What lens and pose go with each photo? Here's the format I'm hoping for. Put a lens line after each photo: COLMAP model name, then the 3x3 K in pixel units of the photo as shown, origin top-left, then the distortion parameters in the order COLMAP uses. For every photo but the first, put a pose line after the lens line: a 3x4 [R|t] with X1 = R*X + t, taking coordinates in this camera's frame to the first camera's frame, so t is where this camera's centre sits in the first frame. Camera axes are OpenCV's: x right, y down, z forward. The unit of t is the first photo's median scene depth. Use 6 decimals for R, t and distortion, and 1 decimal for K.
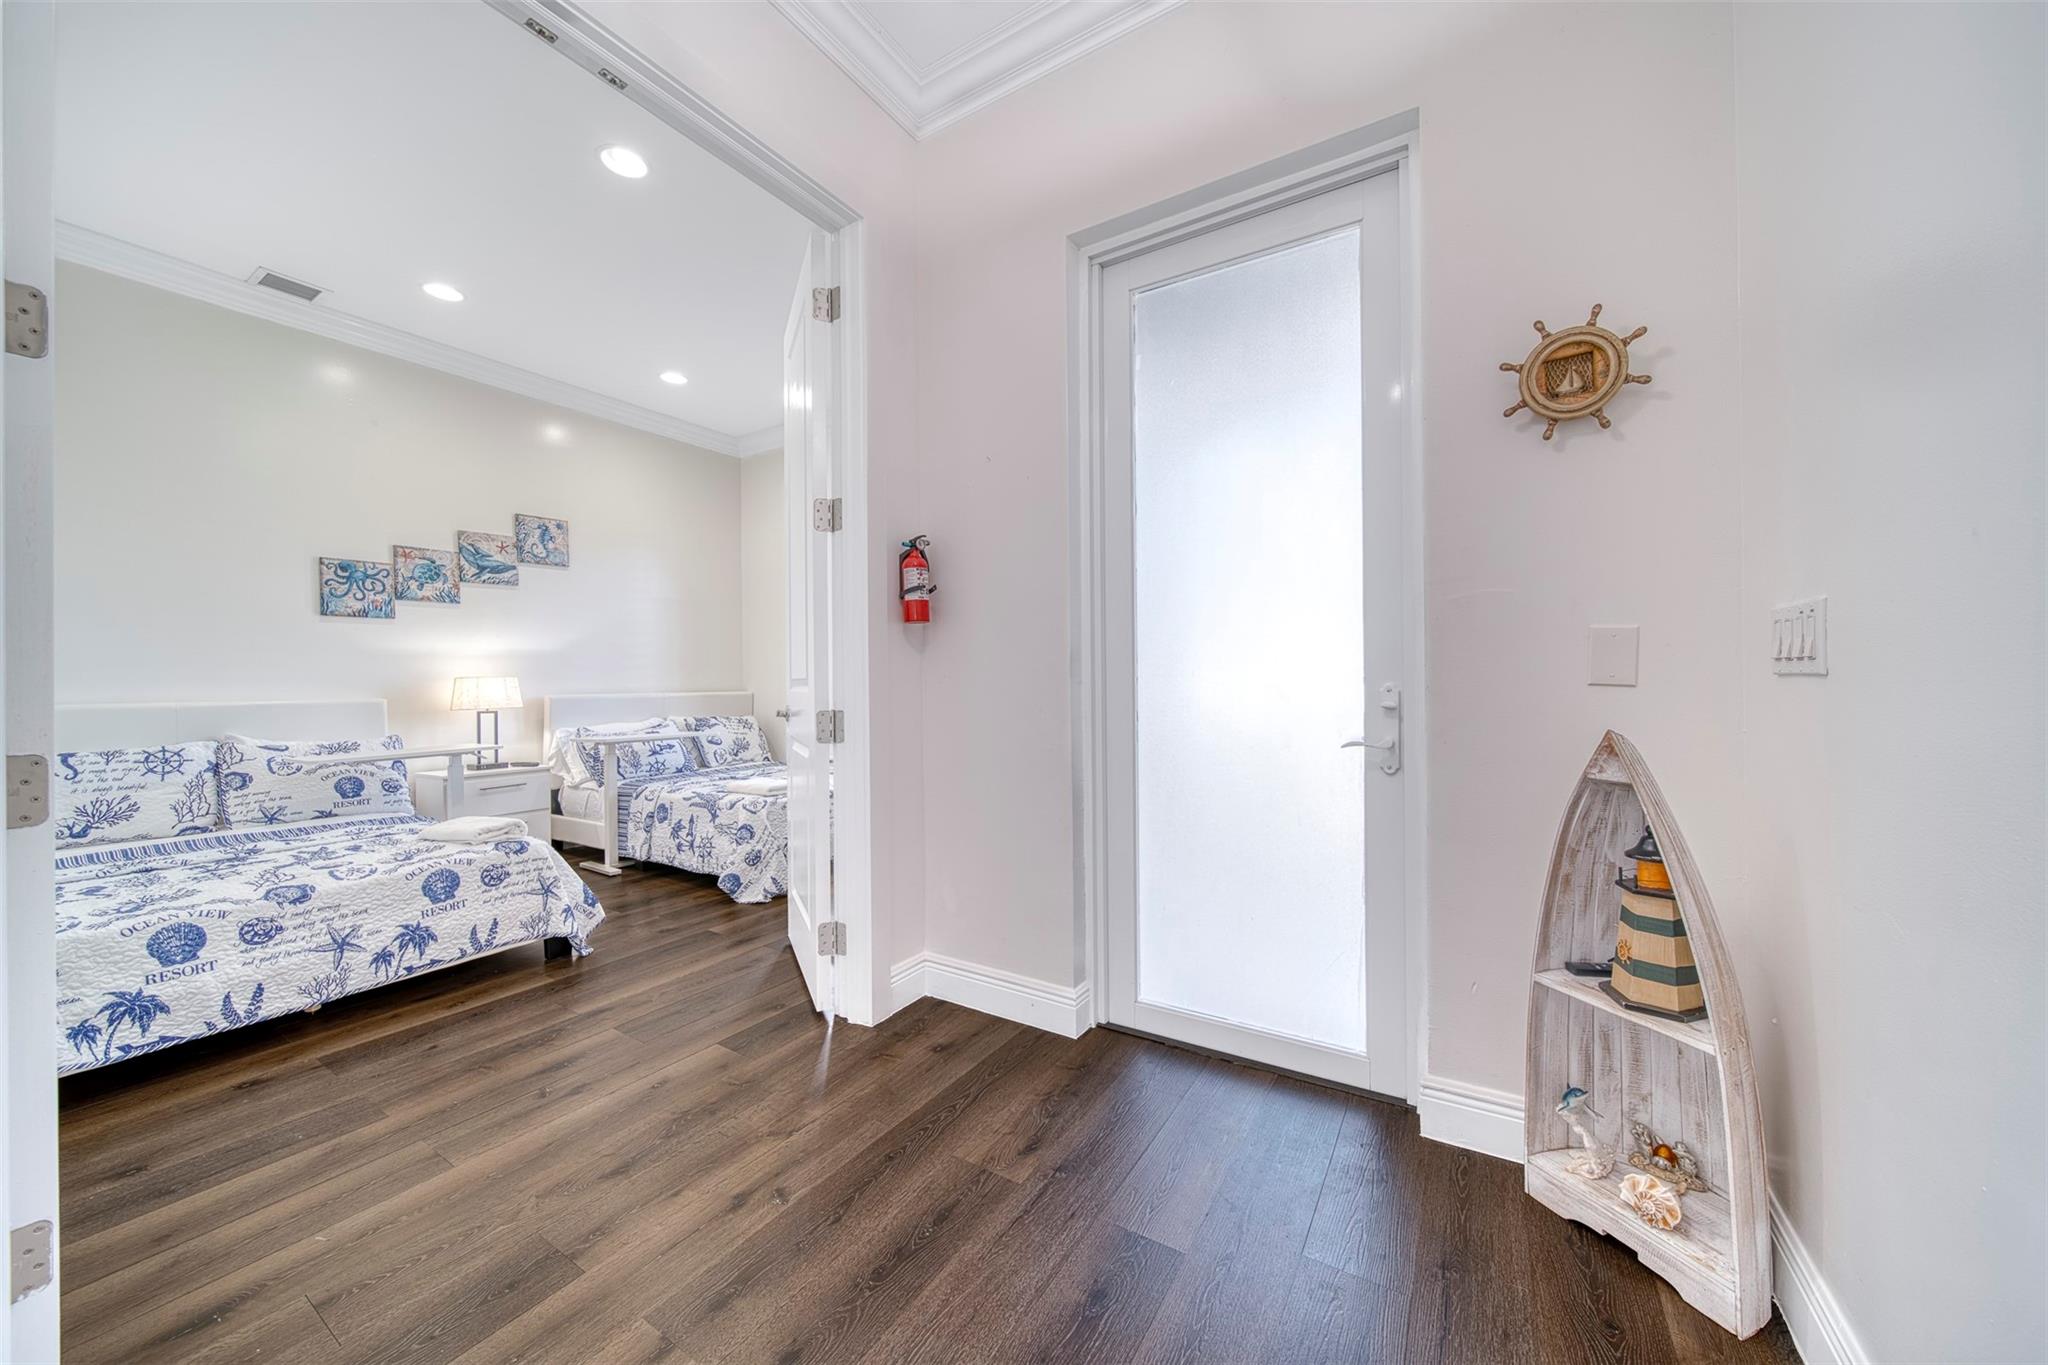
lens RADIAL K [[725.2, 0, 1036.3], [0, 725.2, 673.1], [0, 0, 1]] dist [-0.001002, -0.000995]
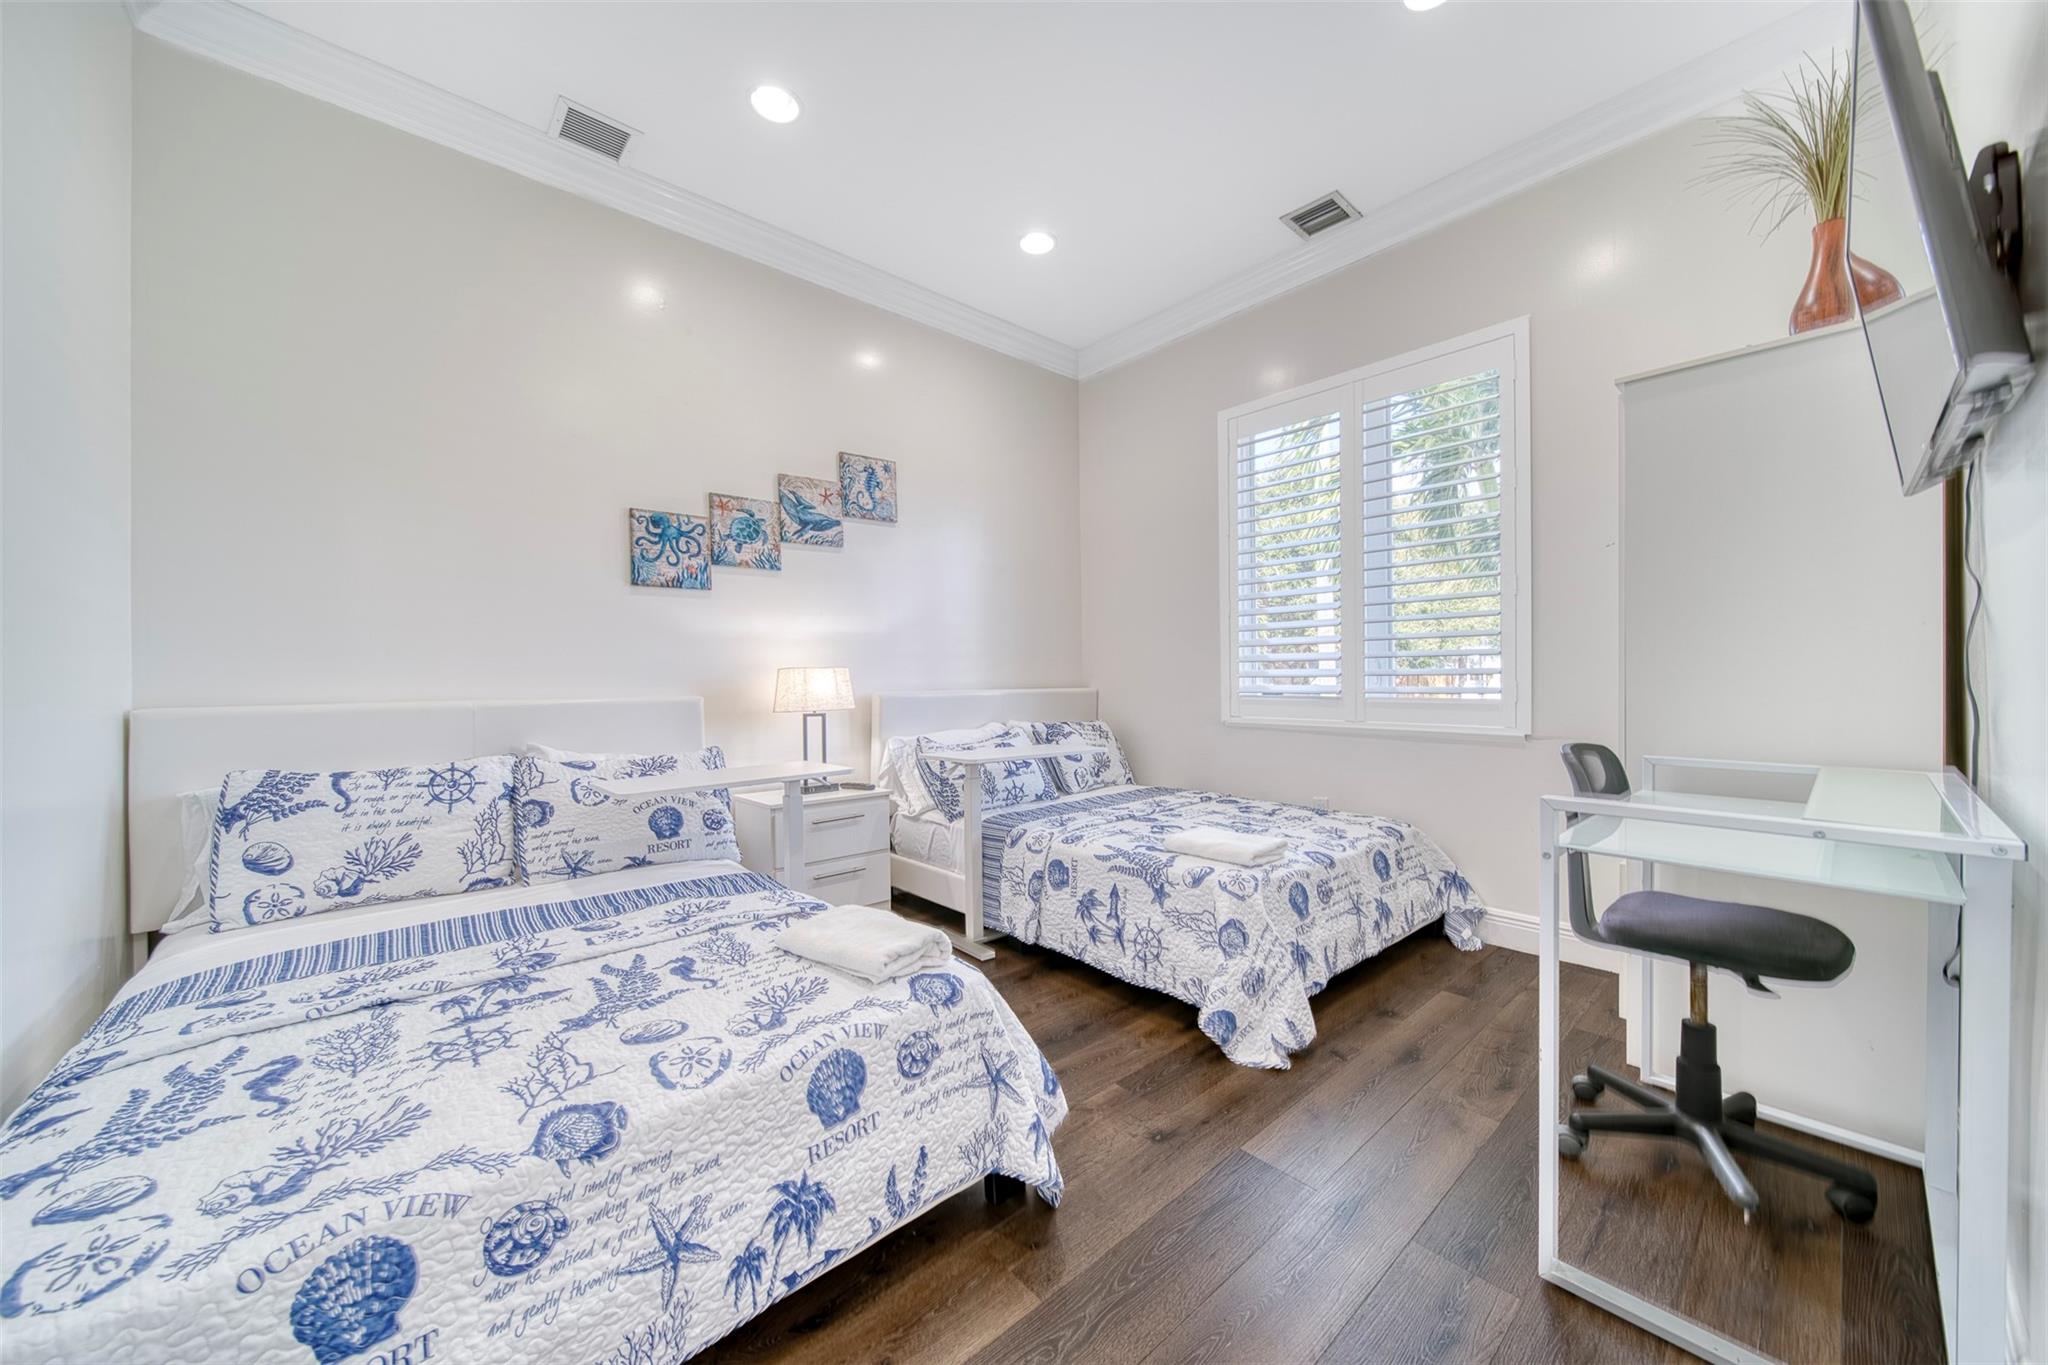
lens RADIAL K [[725.2, 0, 1026.4], [0, 725.2, 672.2], [0, 0, 1]] dist [-0.001002, -0.000995]
pose [[0.961340, -0.001899, -0.275357, -0.411276], [0.003008, 0.999989, 0.003605, 0.009720], [0.275347, -0.004294, 0.961335, 0.413385]]
